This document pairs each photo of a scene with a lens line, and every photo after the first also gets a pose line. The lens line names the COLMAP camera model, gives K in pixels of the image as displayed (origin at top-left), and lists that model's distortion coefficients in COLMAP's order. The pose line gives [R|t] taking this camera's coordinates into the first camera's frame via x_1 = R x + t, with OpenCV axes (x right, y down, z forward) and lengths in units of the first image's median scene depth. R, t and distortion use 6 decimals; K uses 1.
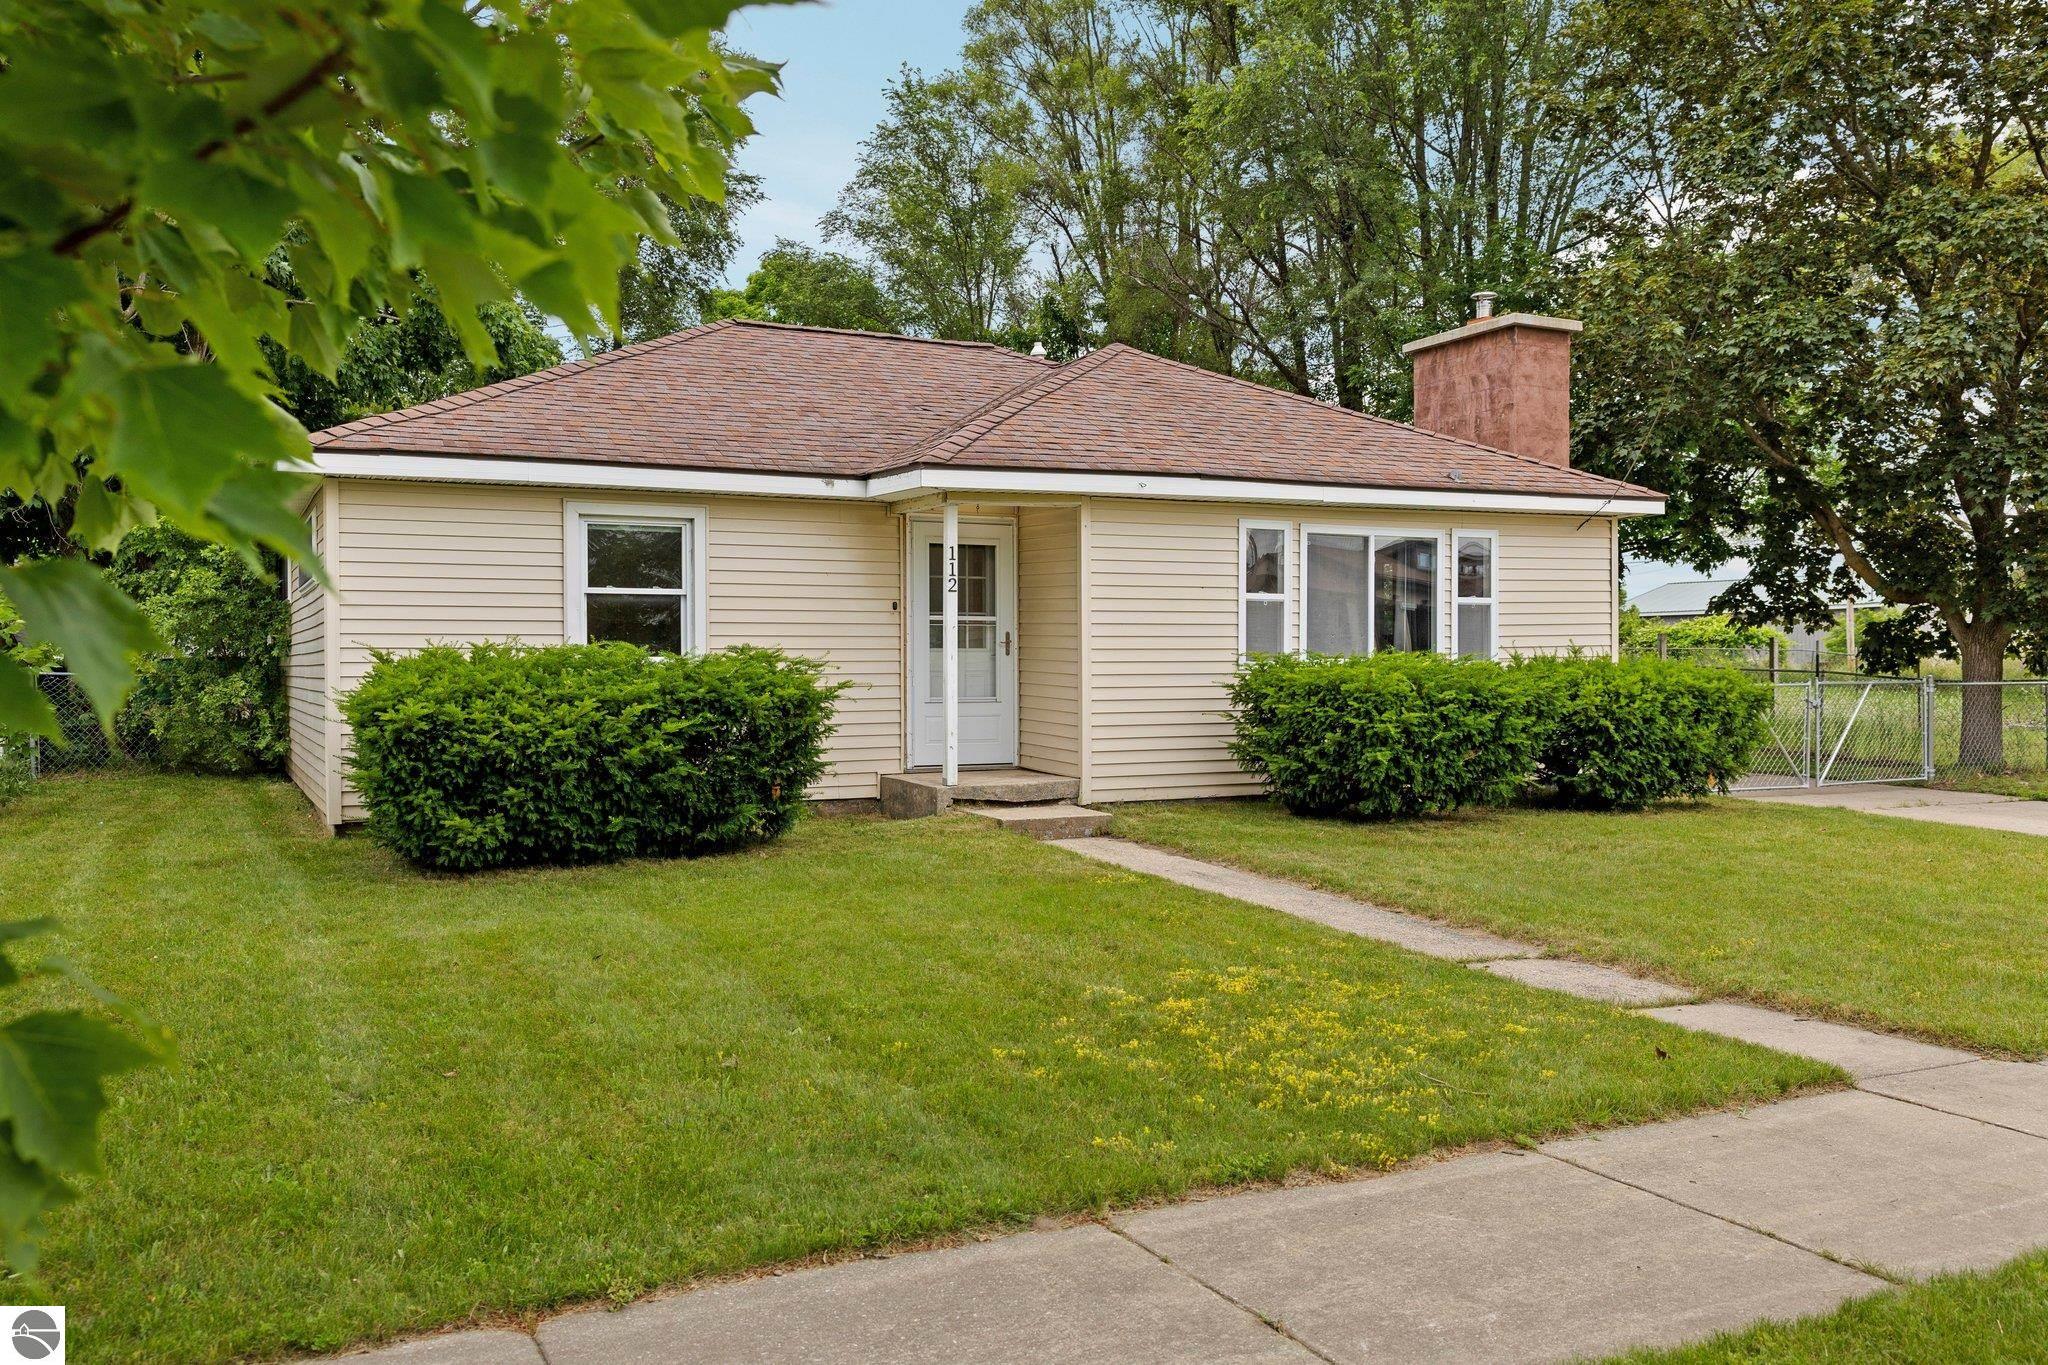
lens RADIAL K [[1674.5, 0, 1026.4], [0, 1674.5, 683.7], [0, 0, 1]] dist [0.016047, -0.006787]
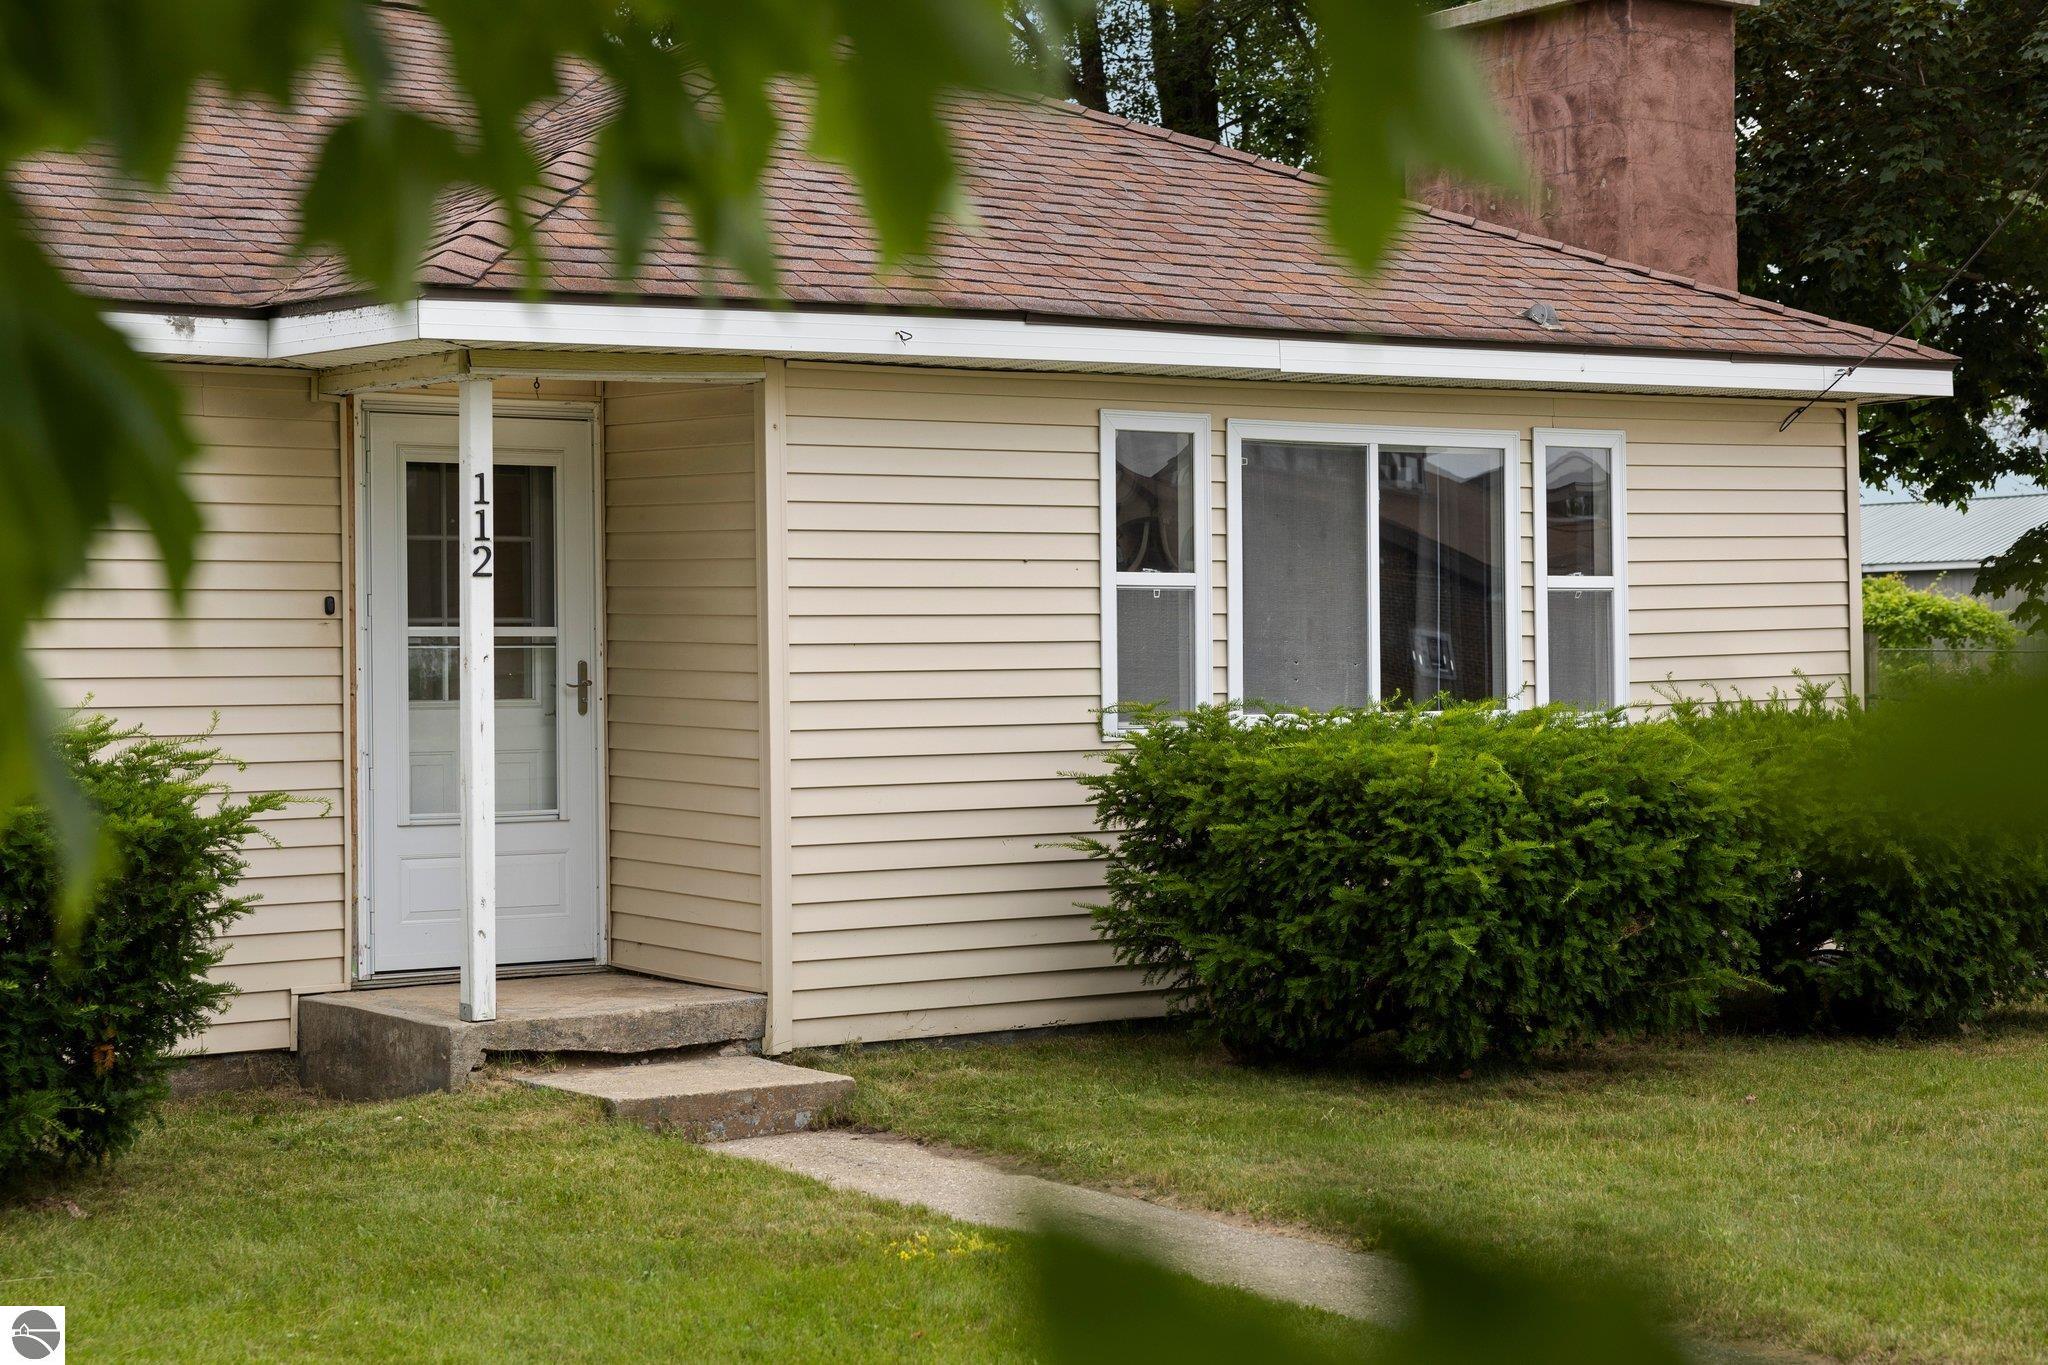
lens RADIAL K [[3604.7, 0, 1001.8], [0, 3604.7, 598.3], [0, 0, 1]] dist [0.077911, 0.000000]
pose [[0.986026, -0.006314, 0.166470, -0.065238], [0.011844, 0.999410, -0.032244, -0.016654], [-0.166168, 0.033765, 0.985519, 0.044415]]
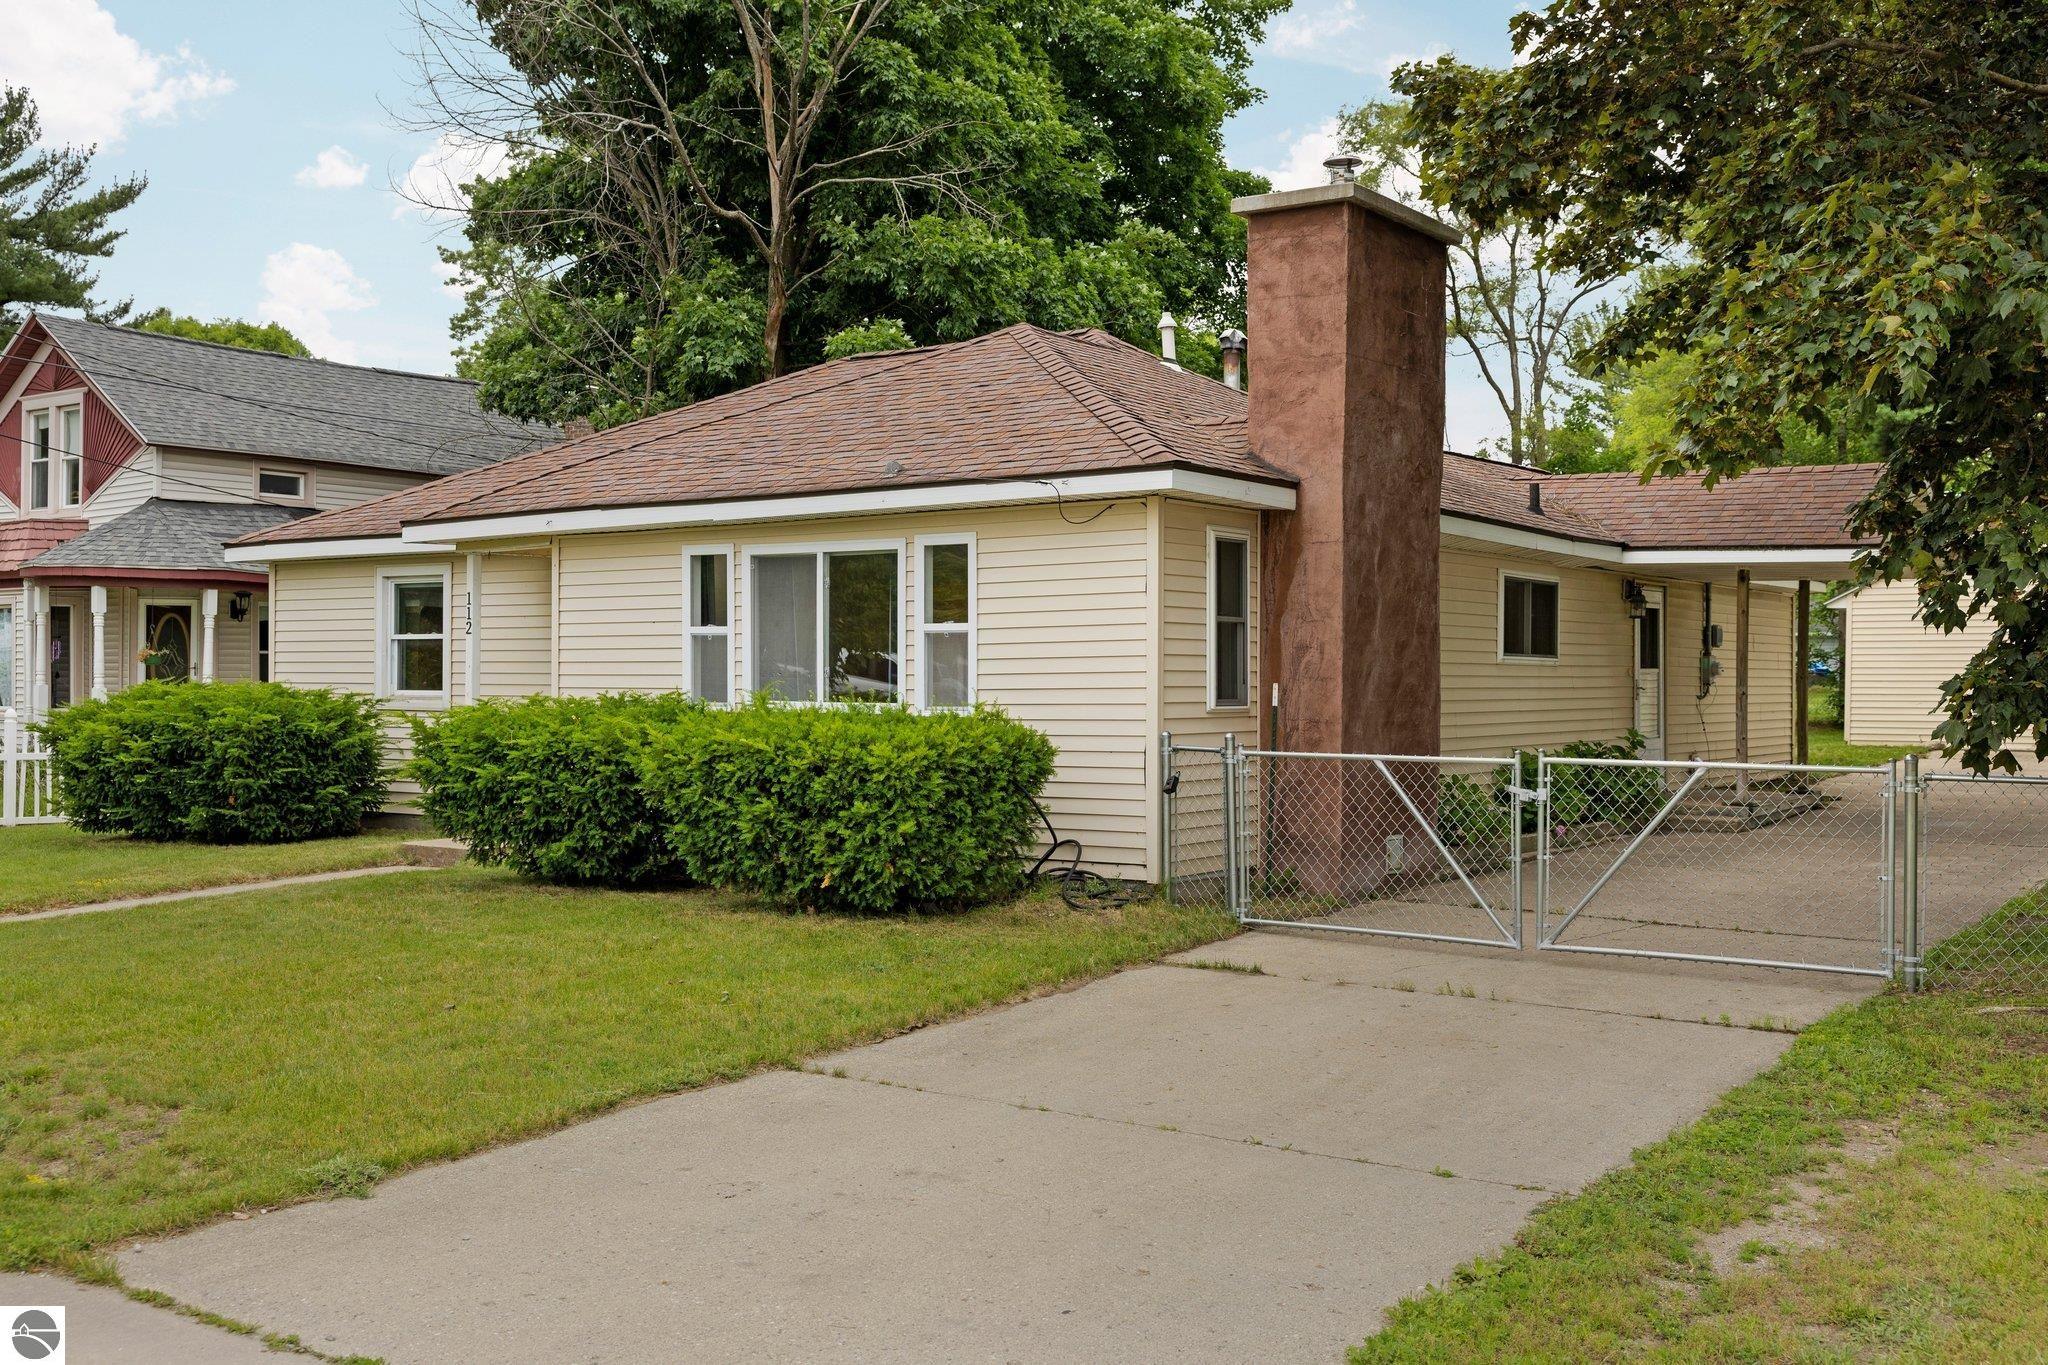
lens RADIAL K [[2011.1, 0, 1020.7], [0, 2011.1, 680.3], [0, 0, 1]] dist [-0.044304, 0.000000]
pose [[0.464933, 0.008719, -0.885303, 1.229369], [-0.015809, 0.999874, 0.001545, -0.031166], [0.885205, 0.013277, 0.465012, 0.688198]]
